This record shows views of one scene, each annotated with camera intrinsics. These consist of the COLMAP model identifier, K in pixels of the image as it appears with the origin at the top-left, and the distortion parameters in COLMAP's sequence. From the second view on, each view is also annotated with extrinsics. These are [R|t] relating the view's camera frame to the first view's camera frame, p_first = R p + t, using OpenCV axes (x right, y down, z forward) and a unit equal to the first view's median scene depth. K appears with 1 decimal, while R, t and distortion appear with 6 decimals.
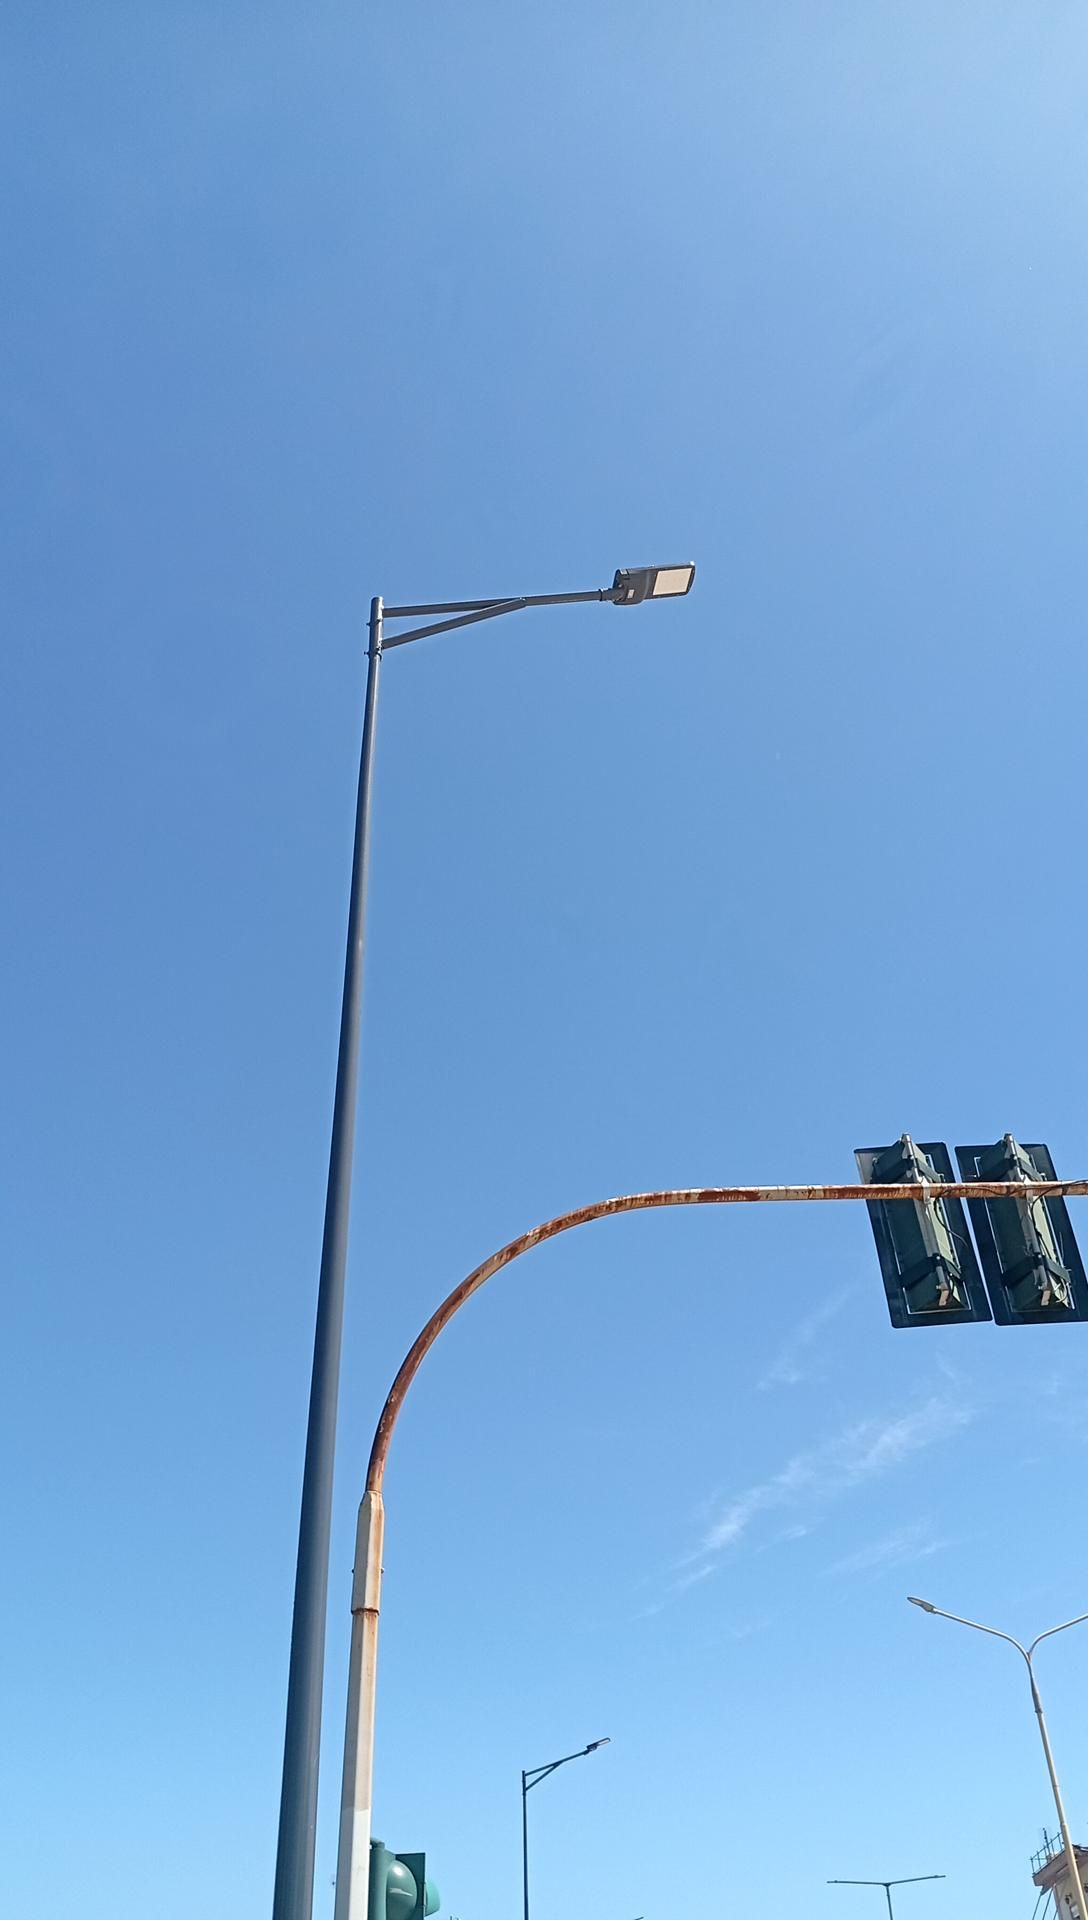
lens RADIAL K [[1445.1, 0, 538.6], [0, 1445.1, 968.7], [0, 0, 1]] dist [0.114738, -0.252993]
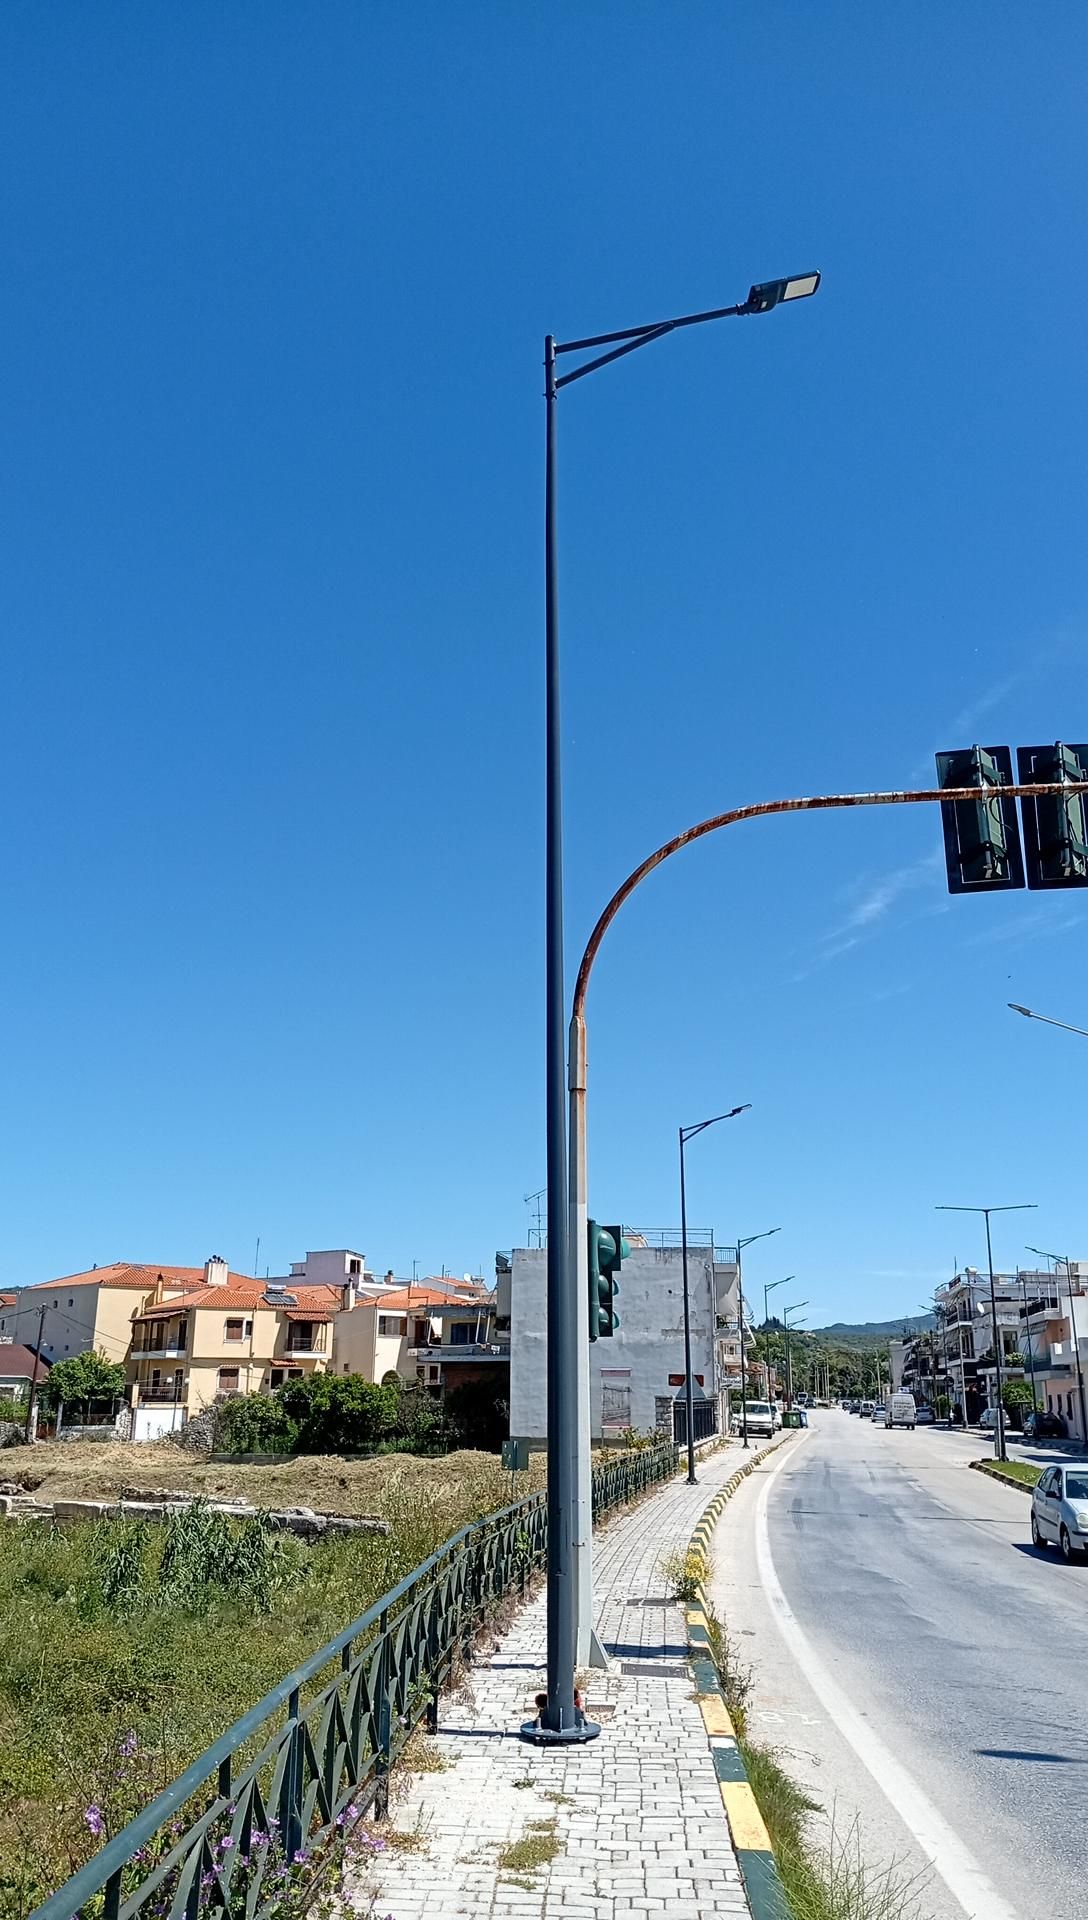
lens RADIAL K [[1445.1, 0, 538.6], [0, 1445.1, 968.7], [0, 0, 1]] dist [0.114738, -0.252993]
pose [[0.994327, -0.006700, -0.106156, 0.004545], [0.048134, 0.918326, 0.392887, -0.242047], [0.094854, -0.395768, 0.913439, -0.307124]]
